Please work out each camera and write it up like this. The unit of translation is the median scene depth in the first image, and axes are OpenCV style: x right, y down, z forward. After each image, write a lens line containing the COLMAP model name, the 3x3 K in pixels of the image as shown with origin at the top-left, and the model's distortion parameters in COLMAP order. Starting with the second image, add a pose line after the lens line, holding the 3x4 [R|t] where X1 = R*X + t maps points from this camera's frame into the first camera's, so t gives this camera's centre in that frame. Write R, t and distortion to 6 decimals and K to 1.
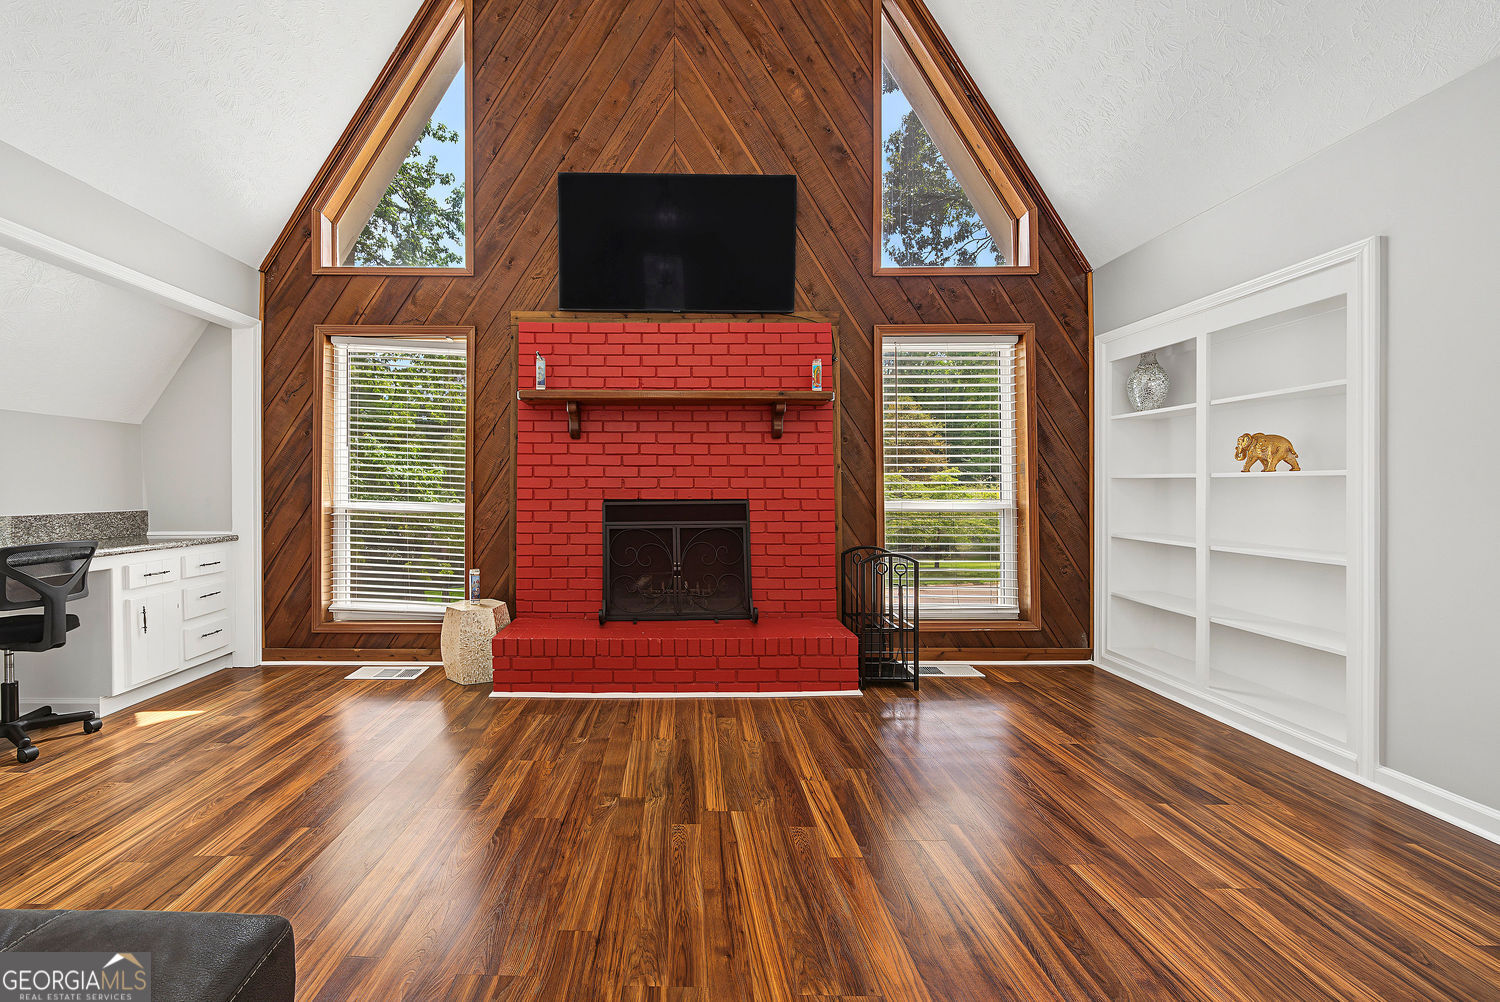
lens RADIAL K [[542.8, 0, 675.0], [0, 542.8, 497.7], [0, 0, 1]] dist [-0.010120, -0.000065]
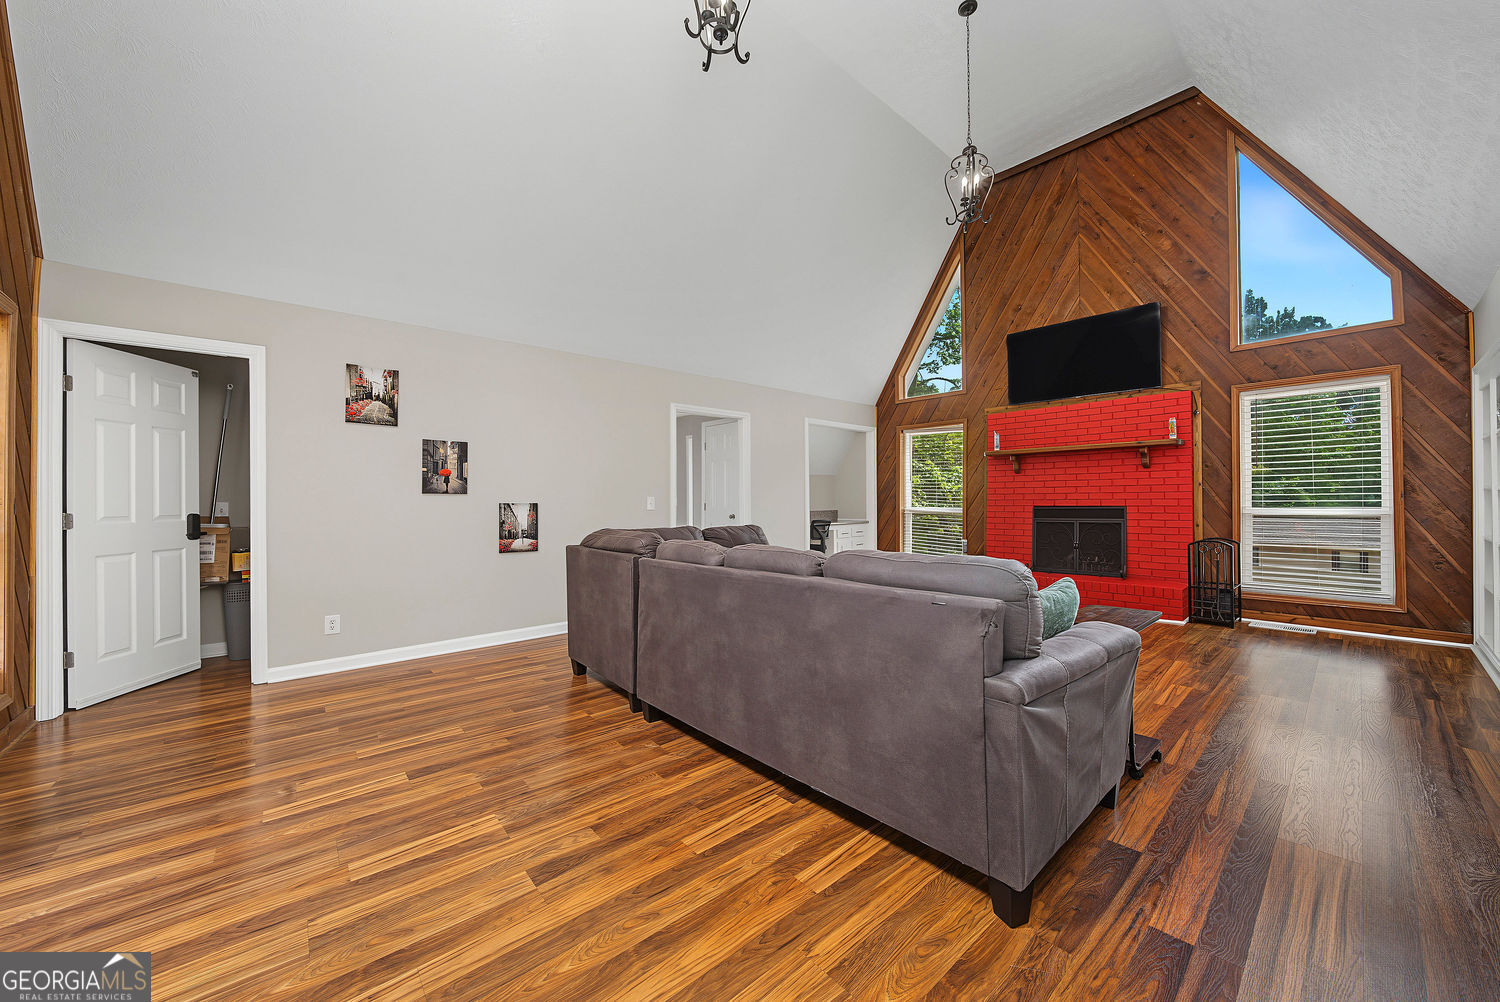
lens RADIAL K [[526.6, 0, 755.4], [0, 526.6, 493.9], [0, 0, 1]] dist [-0.001679, 0.000150]
pose [[0.664936, -0.014310, -0.746764, 0.565937], [-0.003981, 0.999734, -0.022703, 0.006689], [0.746890, 0.018069, 0.664702, -0.879442]]
